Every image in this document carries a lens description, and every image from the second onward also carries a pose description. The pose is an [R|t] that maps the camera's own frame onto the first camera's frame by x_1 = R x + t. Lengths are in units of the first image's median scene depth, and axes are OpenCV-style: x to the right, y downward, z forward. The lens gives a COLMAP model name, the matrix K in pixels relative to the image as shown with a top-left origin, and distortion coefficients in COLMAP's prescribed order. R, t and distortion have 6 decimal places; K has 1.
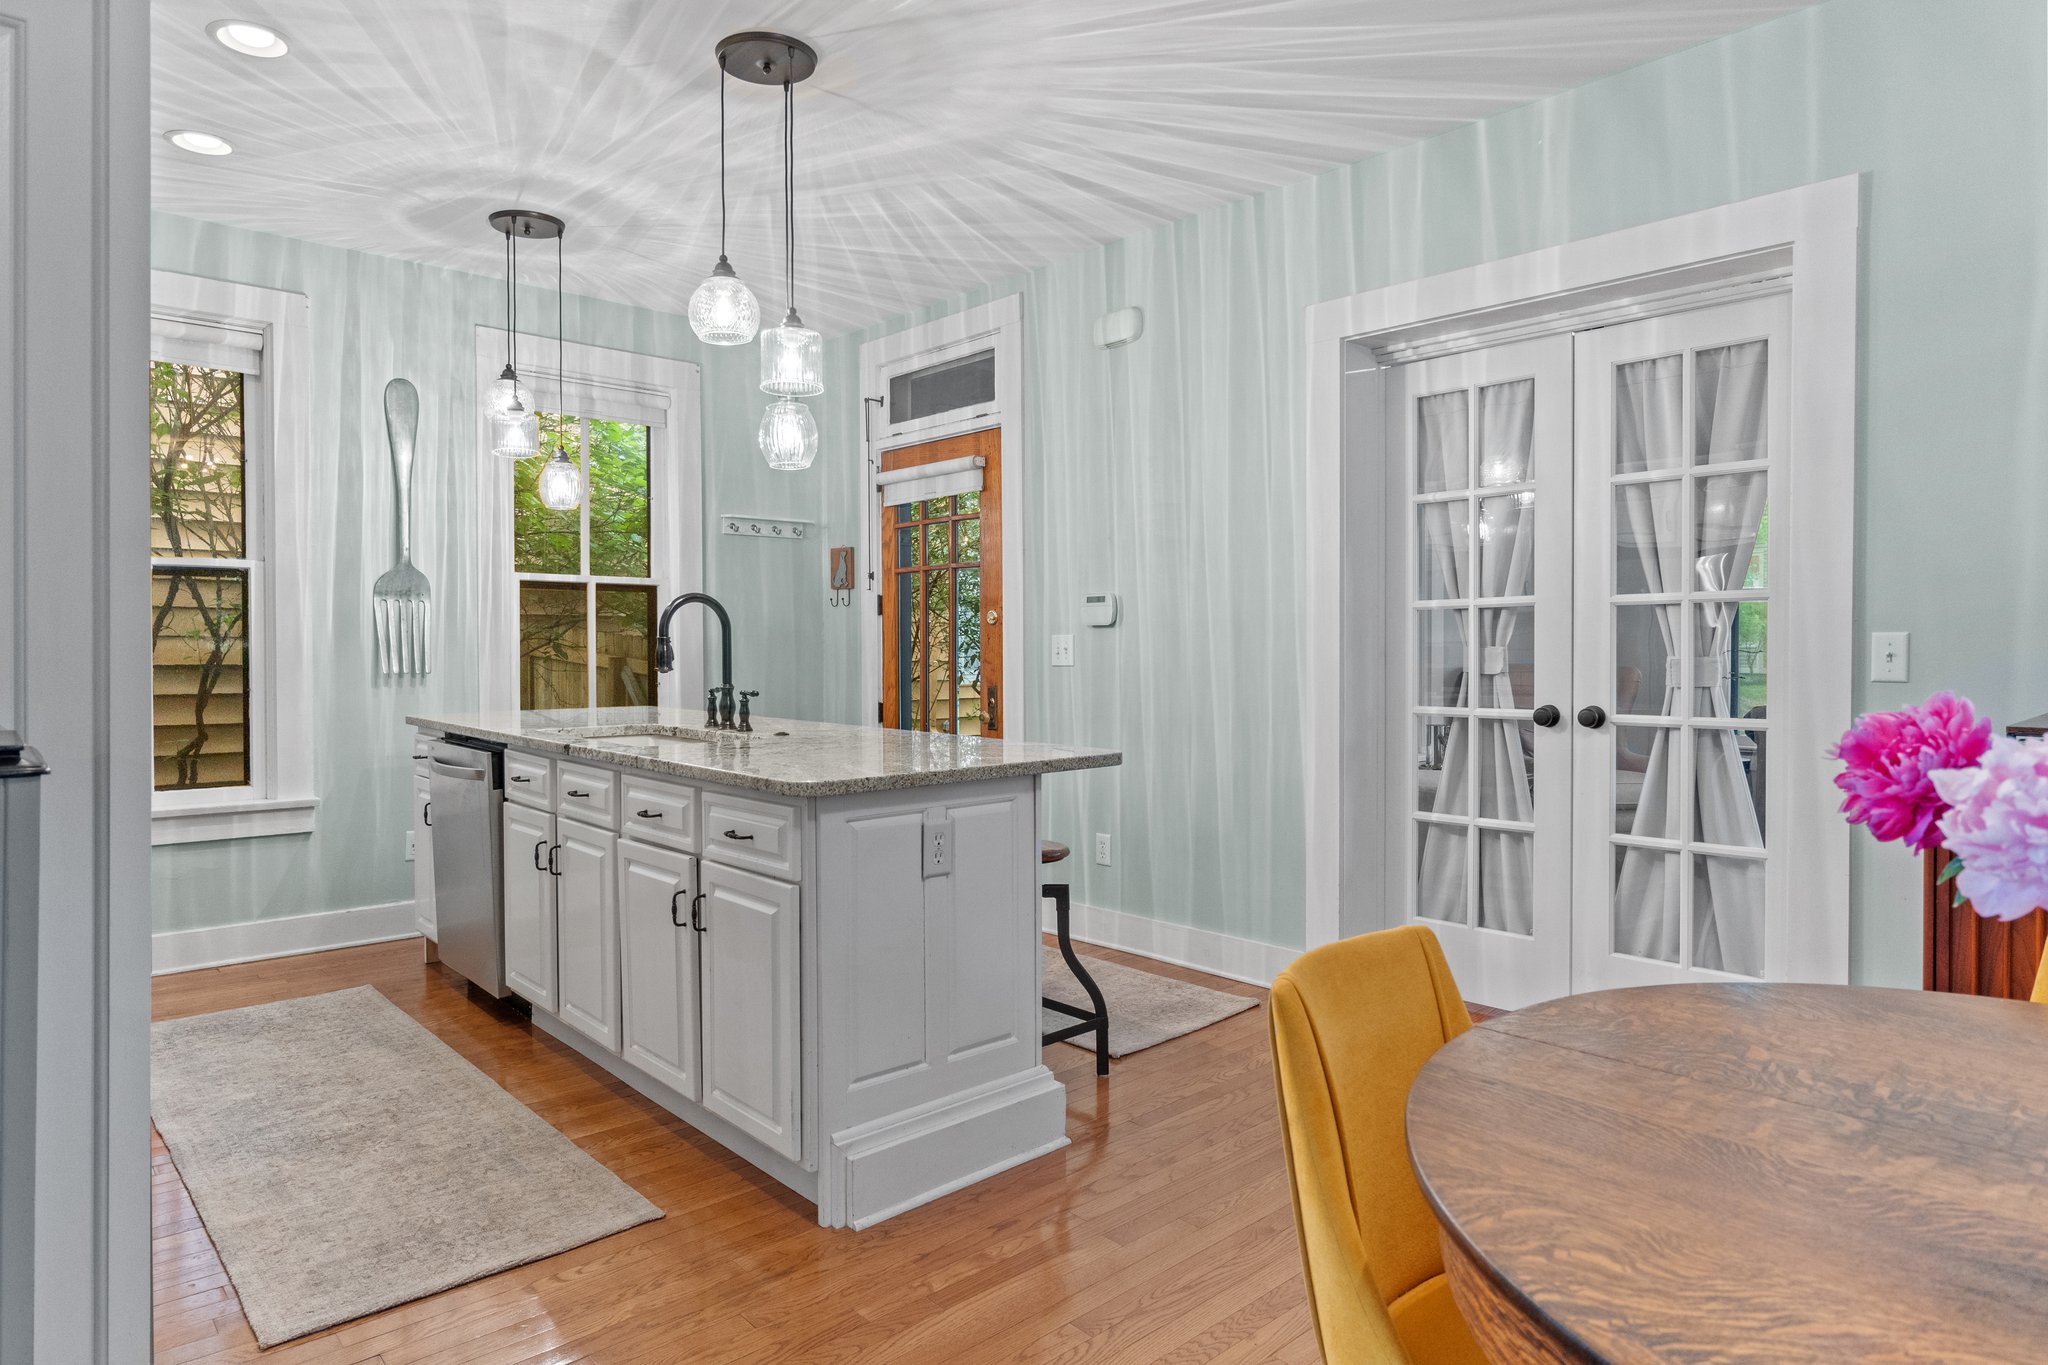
lens RADIAL K [[1195.5, 0, 1019.5], [0, 1195.5, 665.6], [0, 0, 1]] dist [-0.006270, 0.000256]
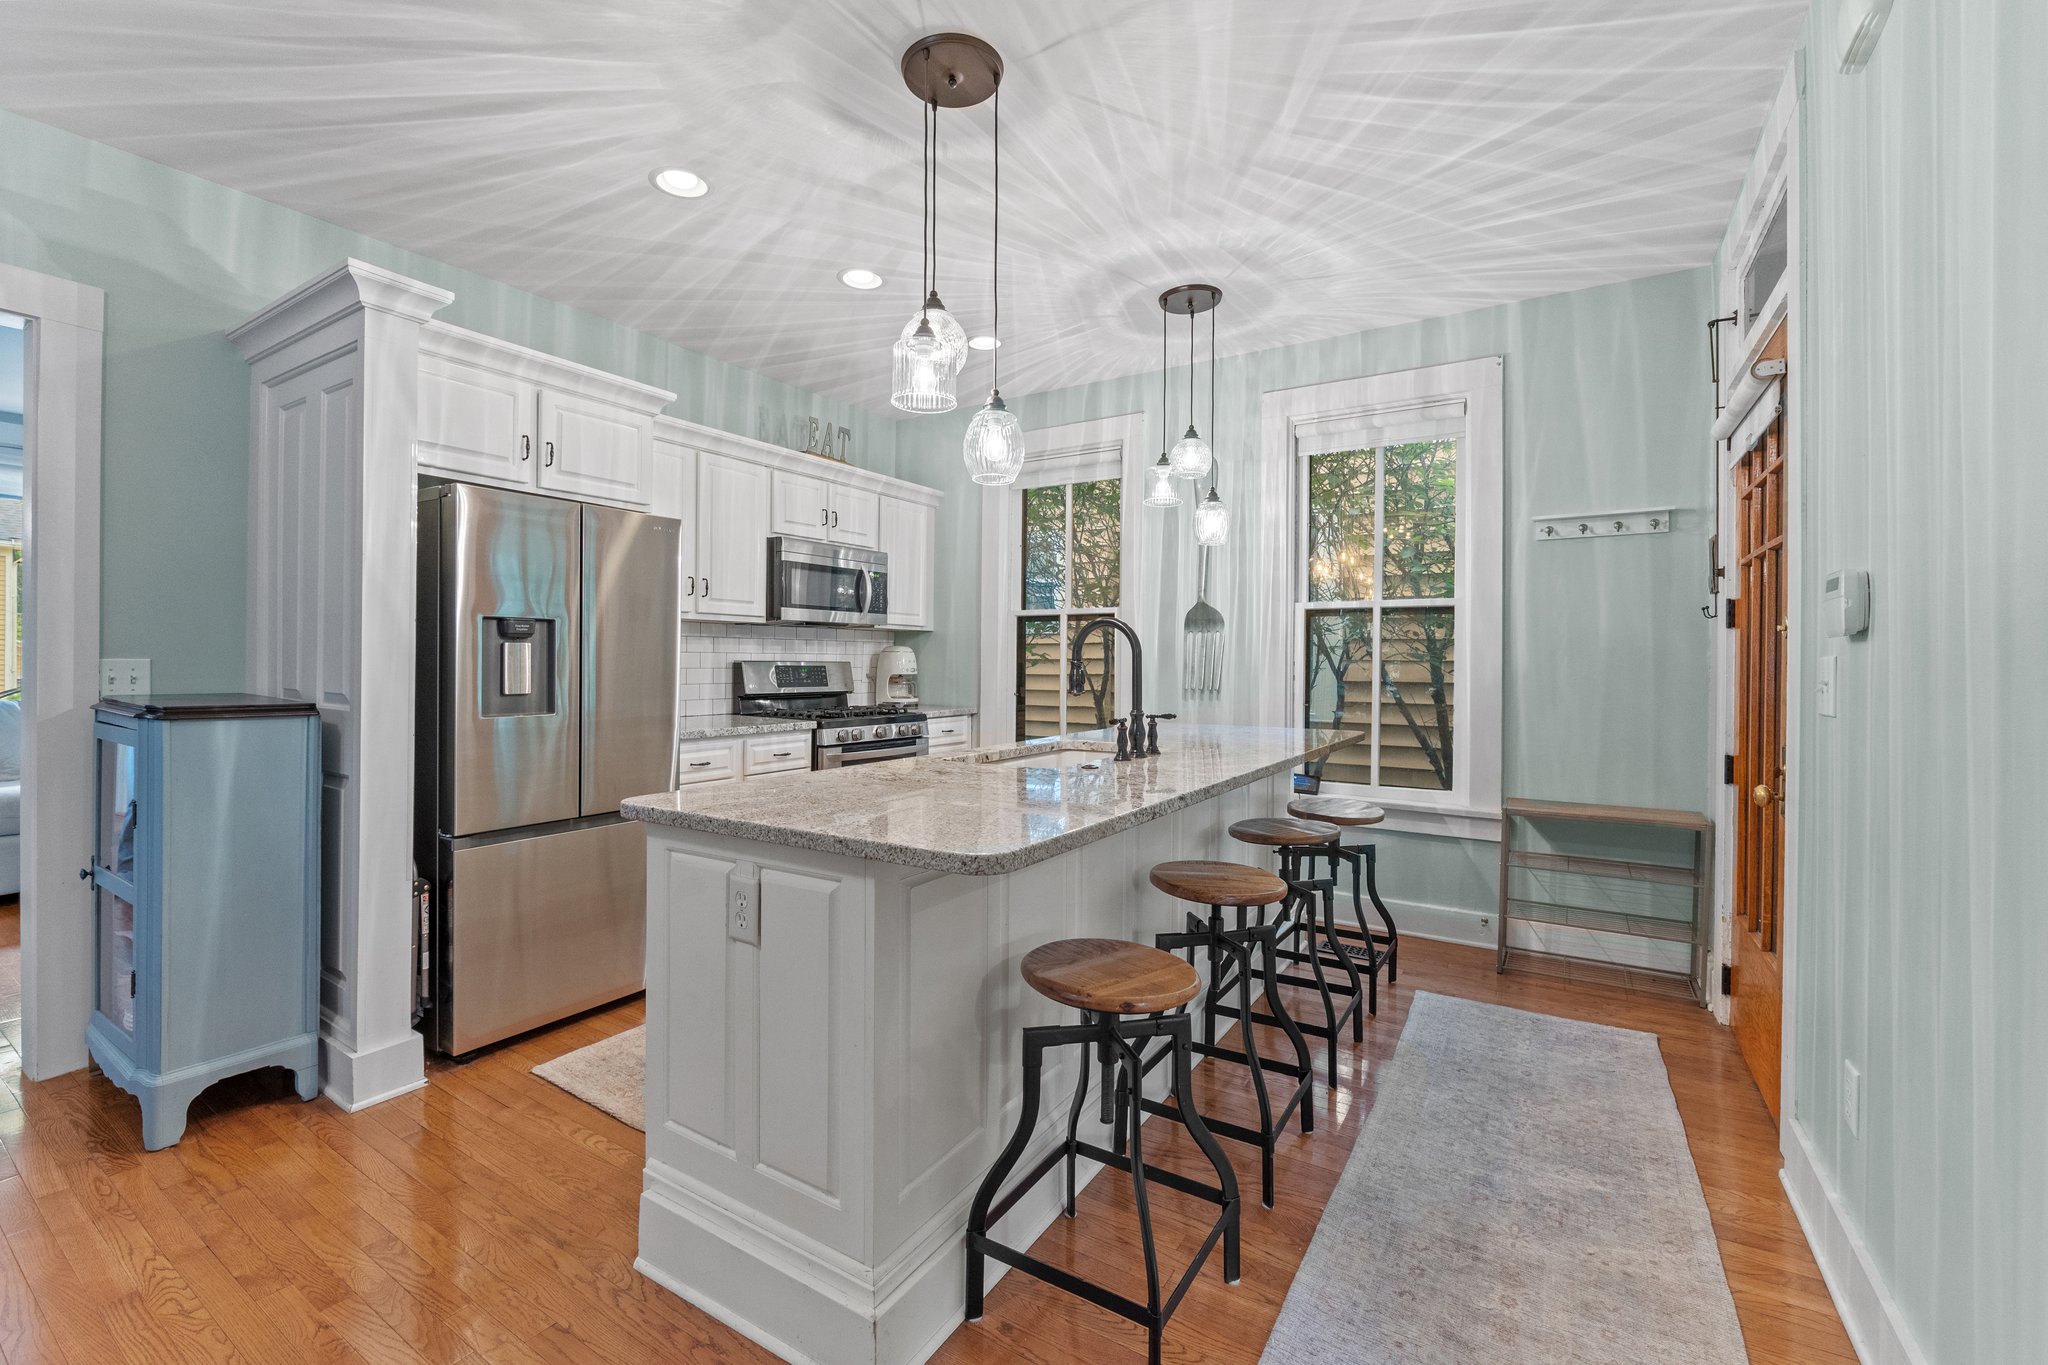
lens RADIAL K [[869.8, 0, 984.8], [0, 869.8, 659.9], [0, 0, 1]] dist [-0.001830, -0.000156]
pose [[0.246021, -0.000885, -0.969264, 0.392779], [-0.023412, 0.999702, -0.006855, -0.015775], [0.968982, 0.024379, 0.245928, 0.691871]]
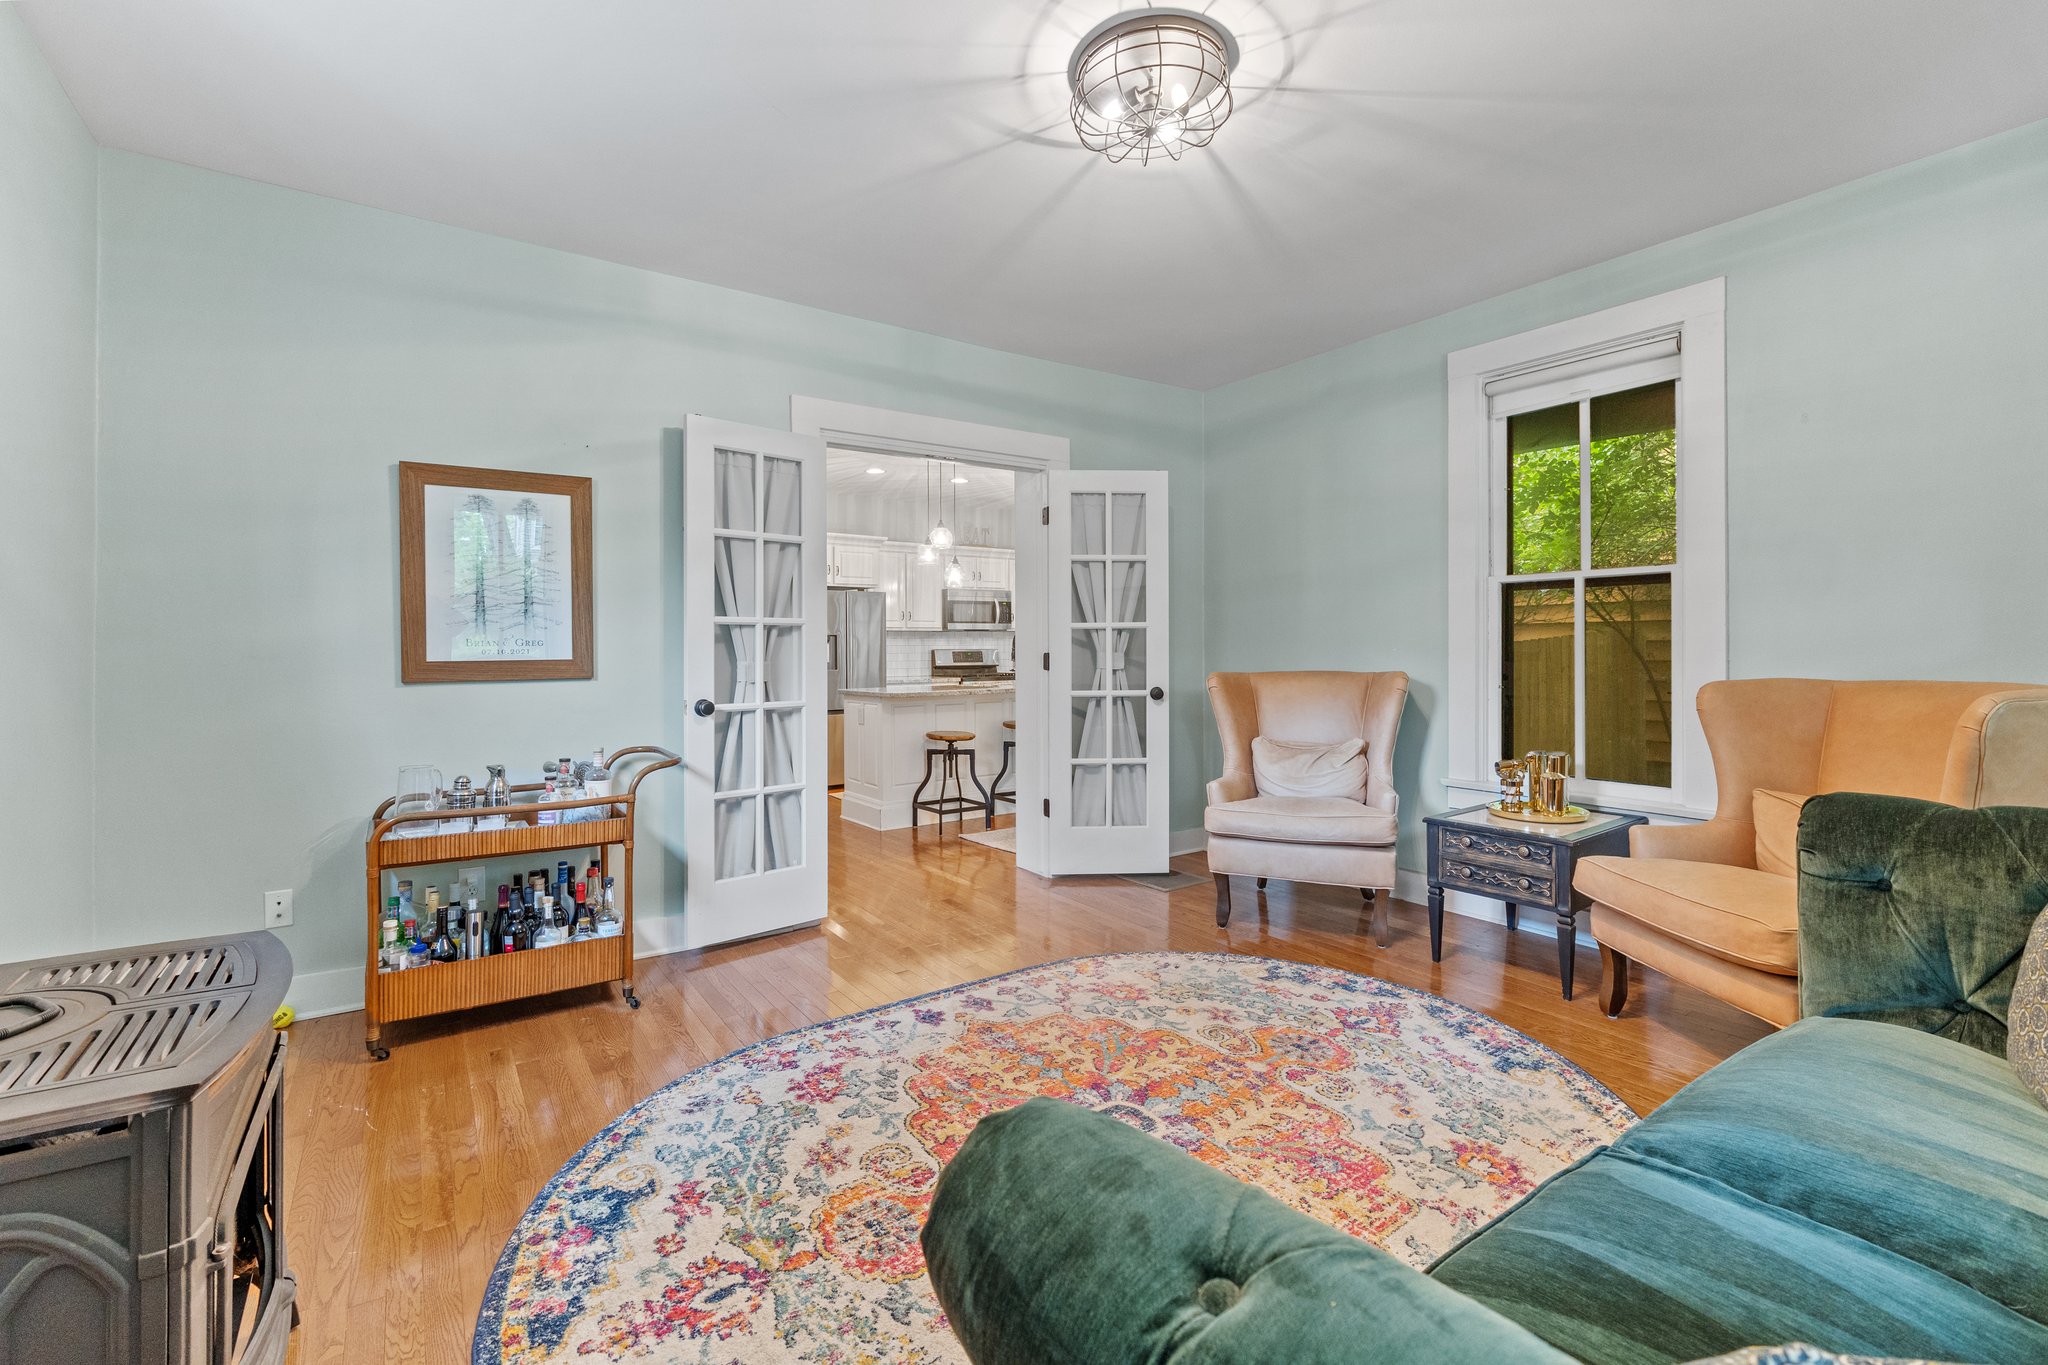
lens RADIAL K [[887.1, 0, 981.8], [0, 887.1, 649.7], [0, 0, 1]] dist [-0.003473, 0.000030]
pose [[-0.162503, 0.001099, -0.986707, 1.529917], [-0.011068, 0.999934, 0.002936, -0.022379], [0.986646, 0.011399, -0.162480, 1.170439]]
